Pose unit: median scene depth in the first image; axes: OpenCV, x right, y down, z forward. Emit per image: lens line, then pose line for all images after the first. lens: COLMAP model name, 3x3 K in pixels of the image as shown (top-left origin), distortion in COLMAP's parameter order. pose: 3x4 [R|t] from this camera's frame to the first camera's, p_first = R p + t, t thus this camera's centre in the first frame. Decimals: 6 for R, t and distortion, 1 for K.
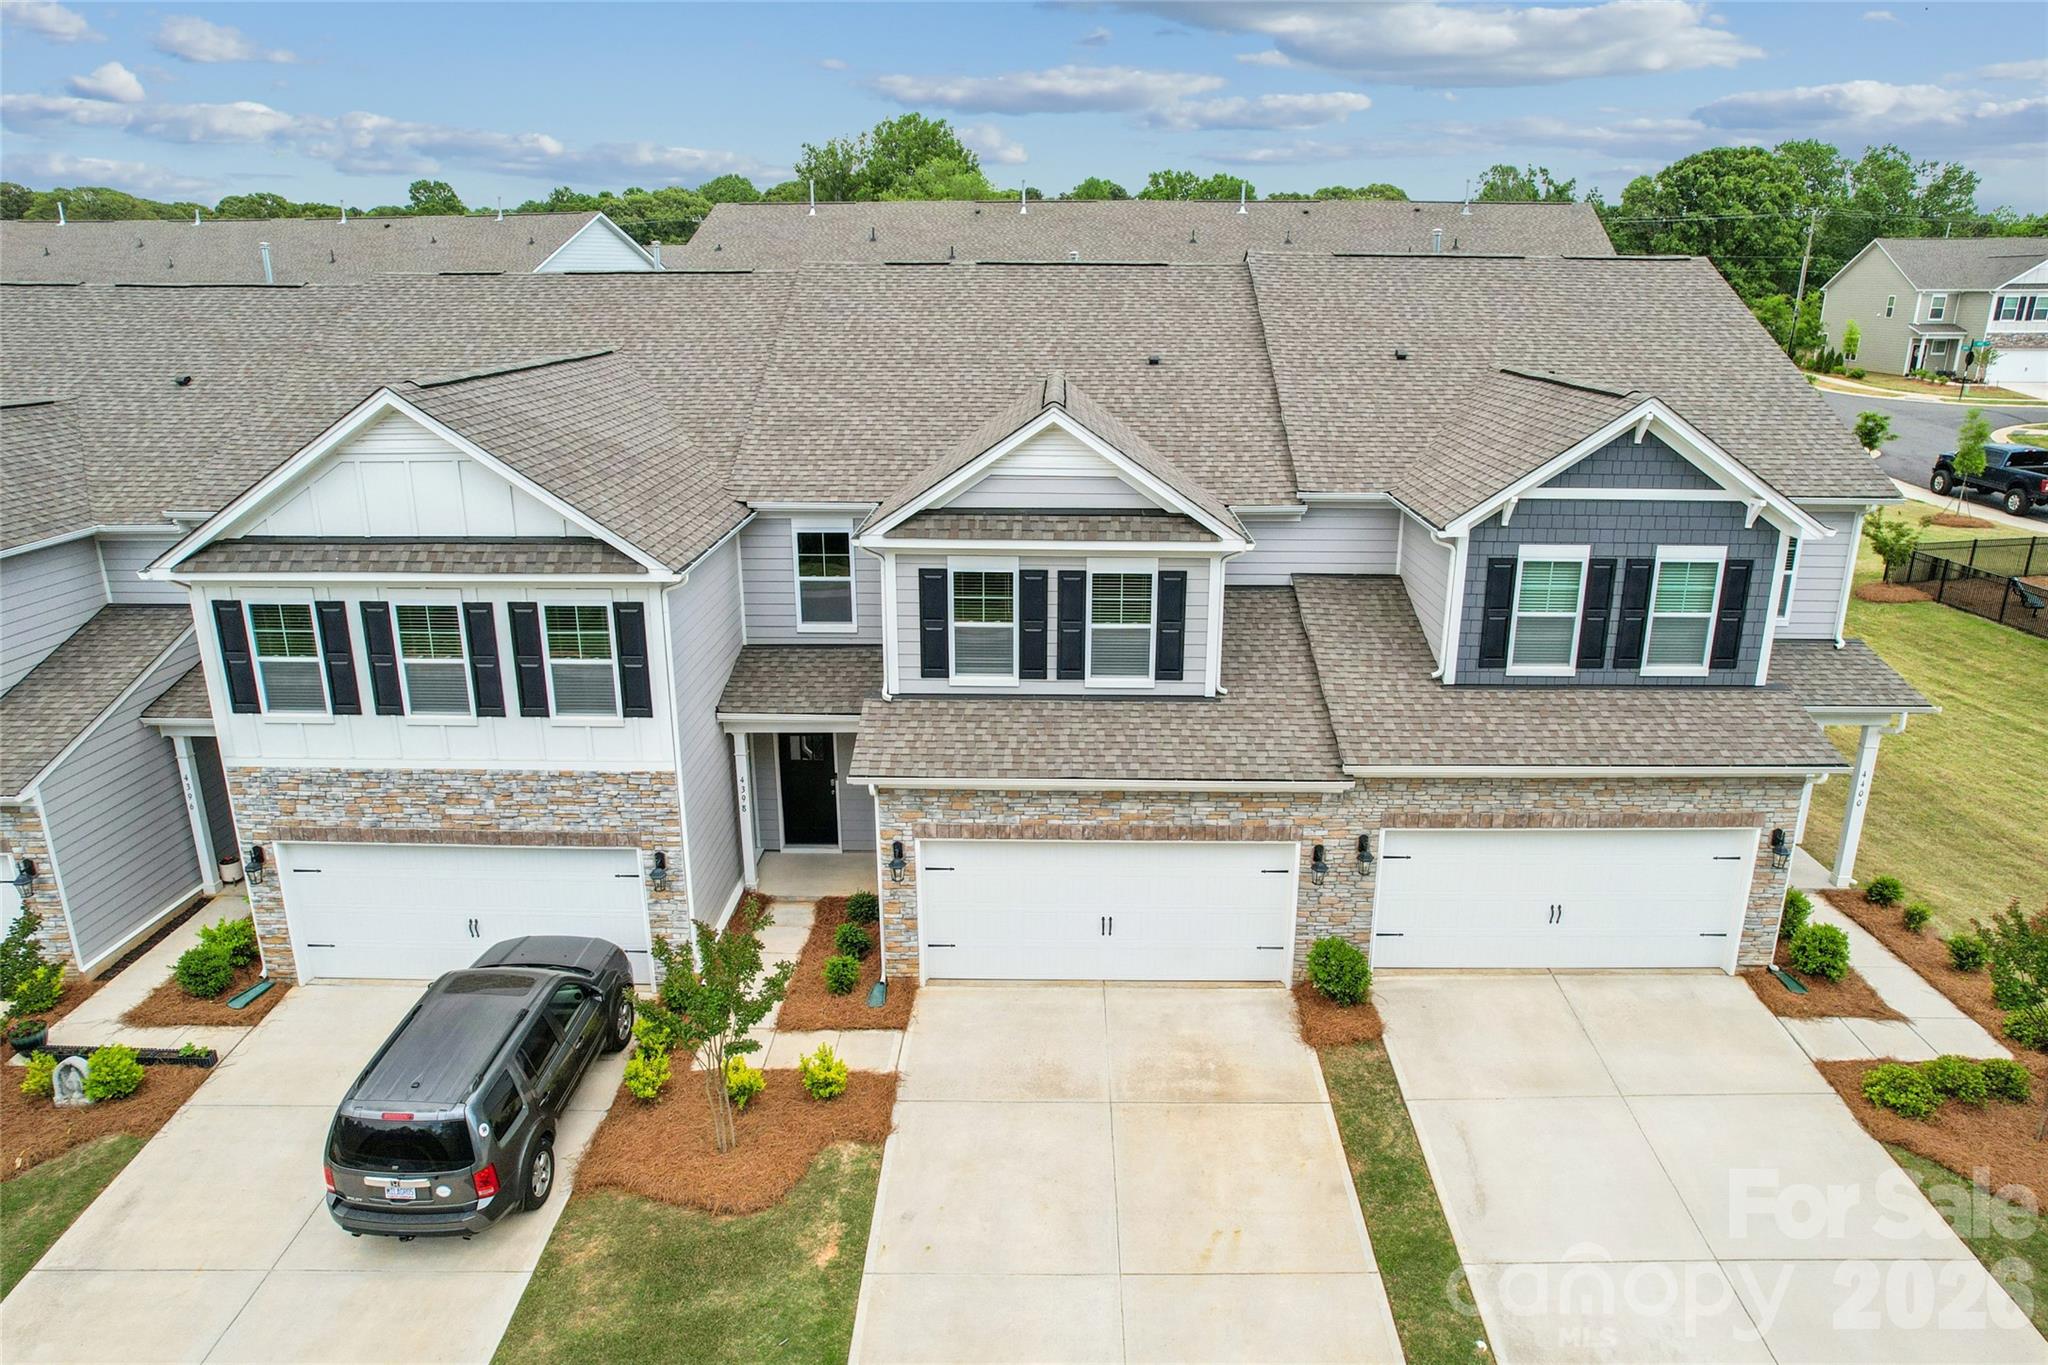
lens RADIAL K [[1314.9, 0, 1024.0], [0, 1314.9, 682.5], [0, 0, 1]] dist [-0.057591, 0.049072]
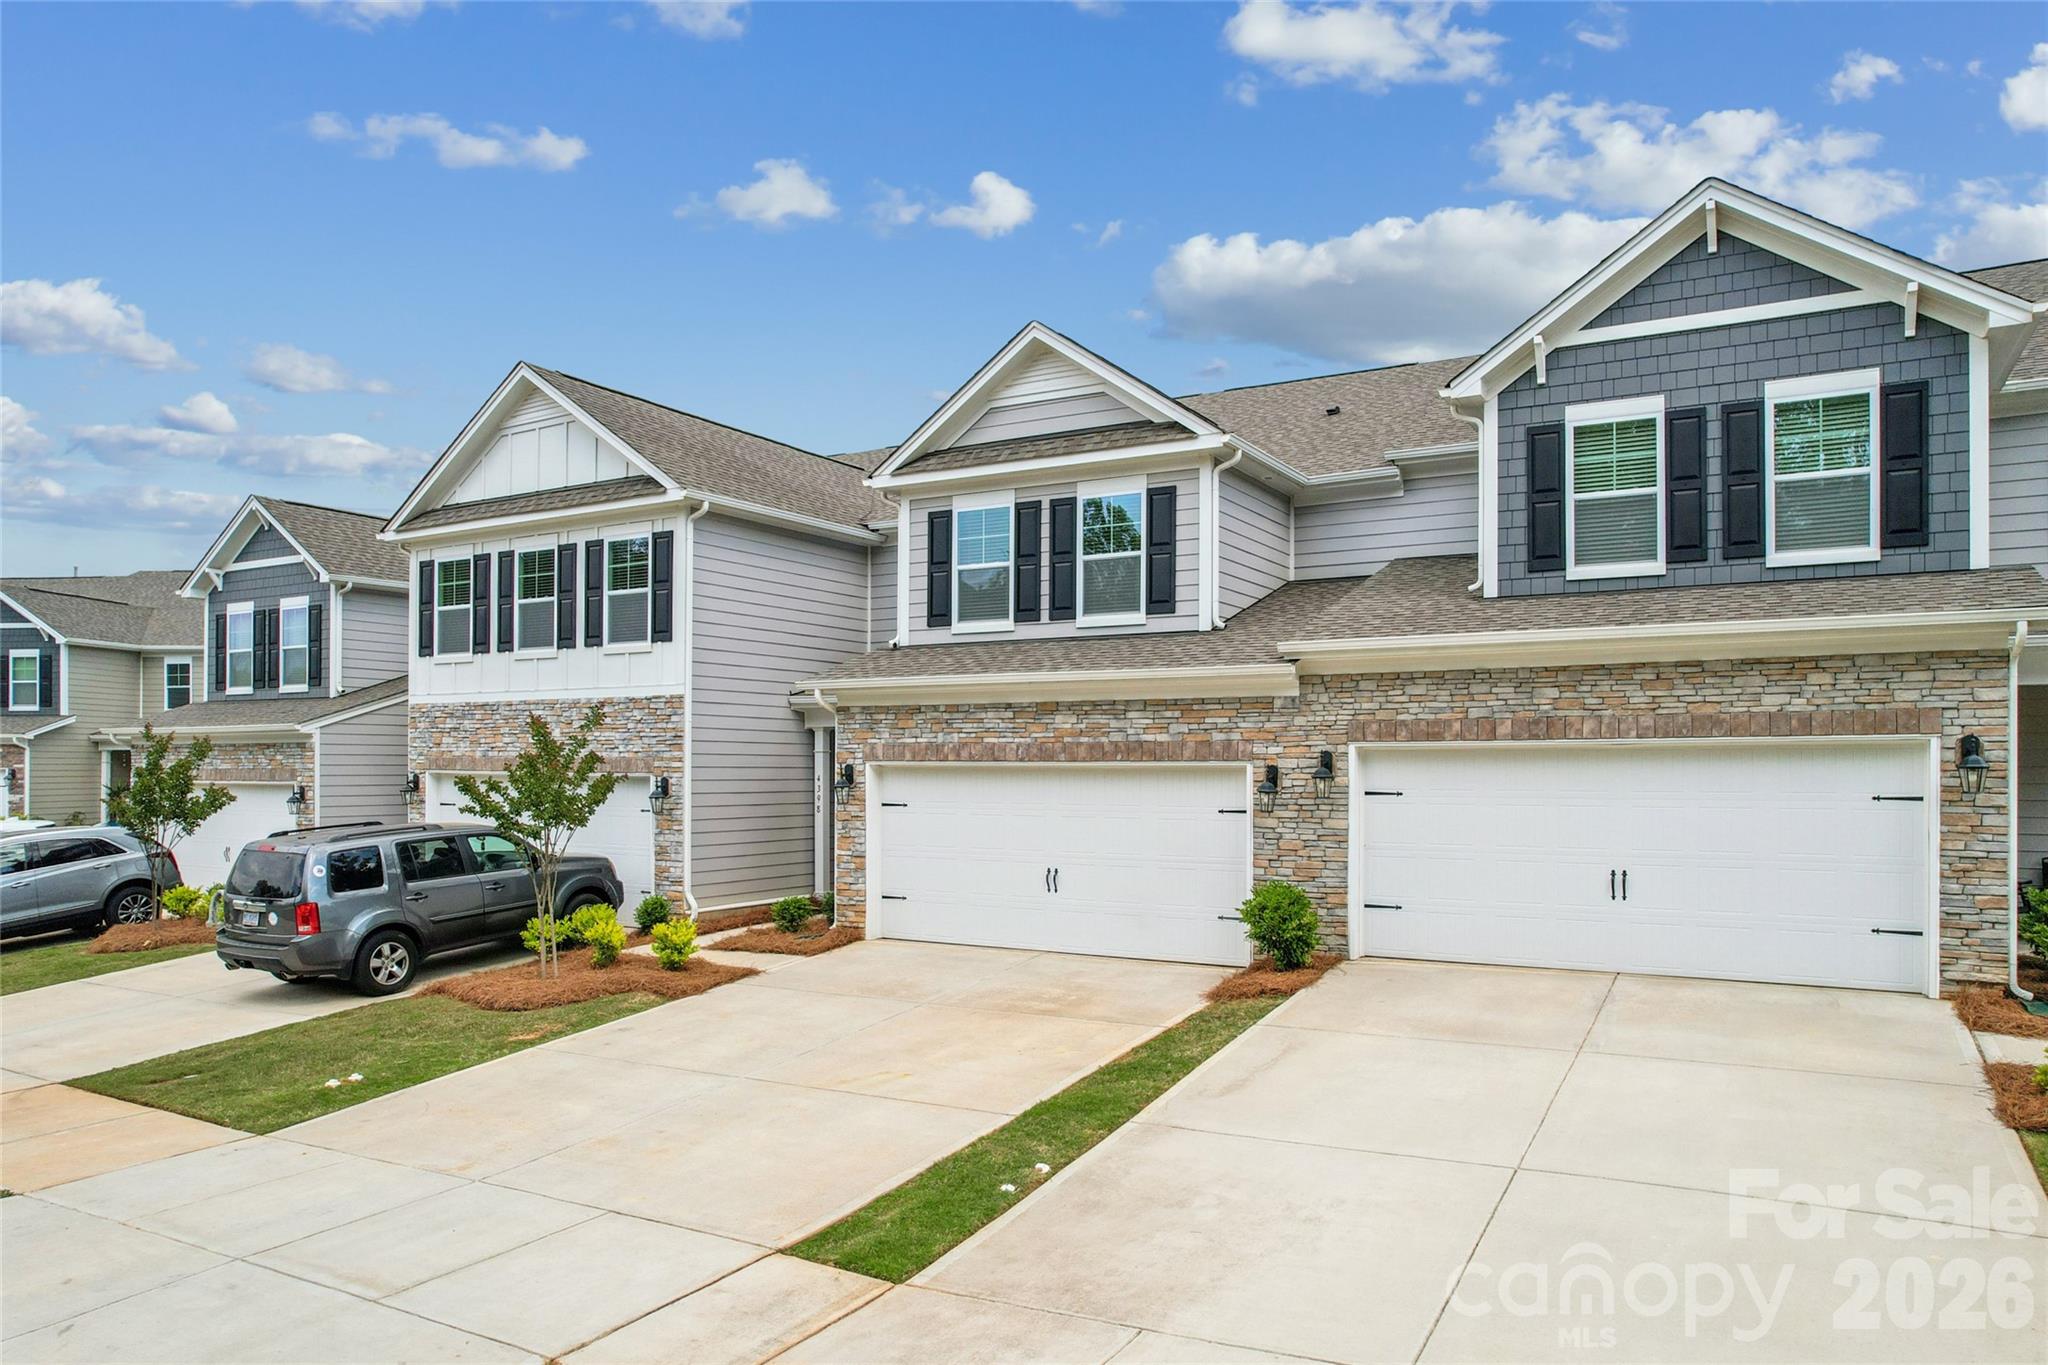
lens RADIAL K [[1311.8, 0, 1019.7], [0, 1311.8, 756.6], [0, 0, 1]] dist [-0.062383, 0.052565]
pose [[0.874830, 0.002342, -0.484424, 0.472703], [-0.147090, 0.954062, -0.261019, 0.346267], [0.461559, 0.299601, 0.834987, 0.265640]]
